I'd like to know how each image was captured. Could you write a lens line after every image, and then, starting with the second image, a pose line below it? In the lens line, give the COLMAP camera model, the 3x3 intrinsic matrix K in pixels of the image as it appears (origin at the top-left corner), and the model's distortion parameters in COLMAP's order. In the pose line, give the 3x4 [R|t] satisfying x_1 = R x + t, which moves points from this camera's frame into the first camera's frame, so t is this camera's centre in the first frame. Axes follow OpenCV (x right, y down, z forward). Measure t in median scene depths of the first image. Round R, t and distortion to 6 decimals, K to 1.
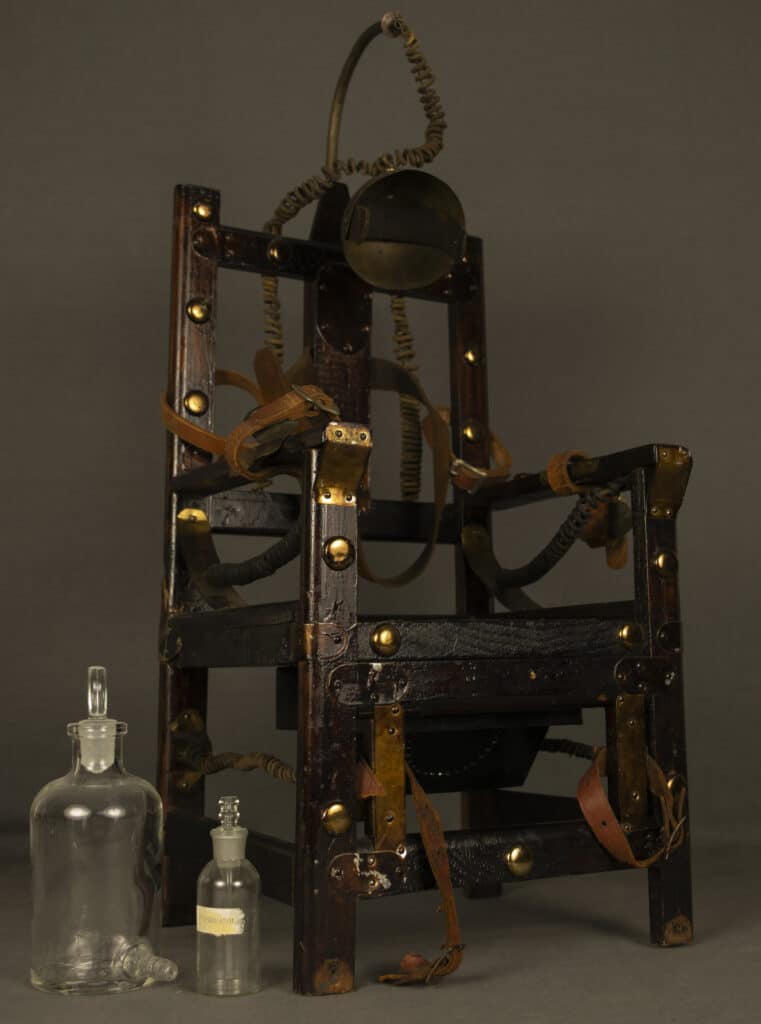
lens RADIAL K [[1275.9, 0, 380.9], [0, 1275.9, 512.2], [0, 0, 1]] dist [-0.077907, 0.000000]
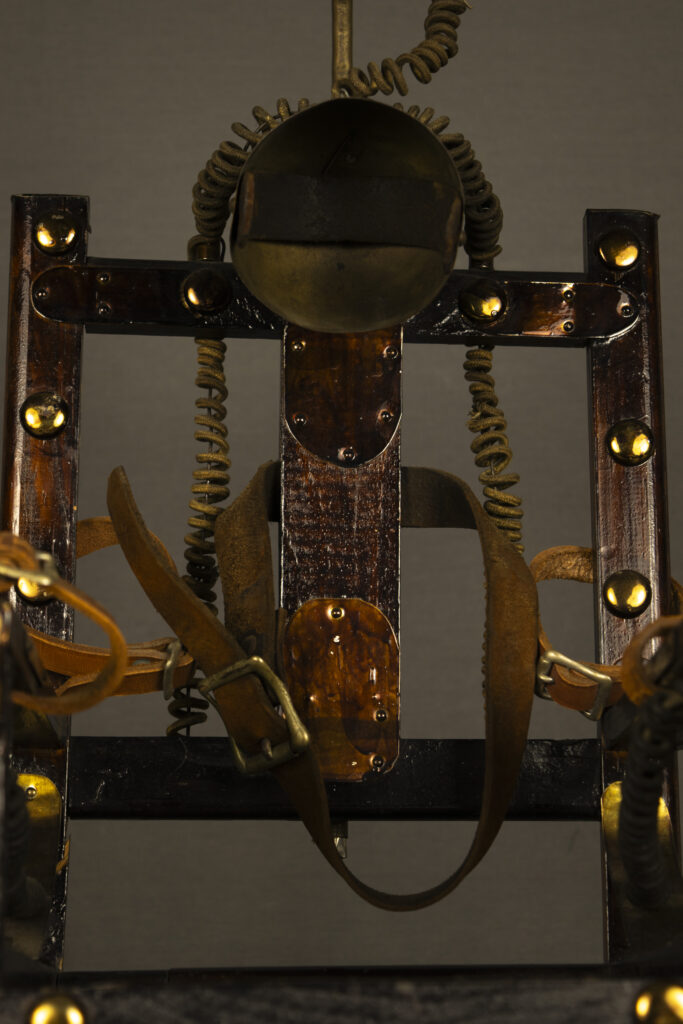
lens RADIAL K [[2163.0, 0, 341.5], [0, 2163.0, 511.6], [0, 0, 1]] dist [-0.032675, 0.000000]
pose [[0.911925, -0.095346, -0.399126, 0.329414], [0.044232, 0.989805, -0.135389, 0.015653], [0.407965, 0.105811, 0.906845, 0.192784]]
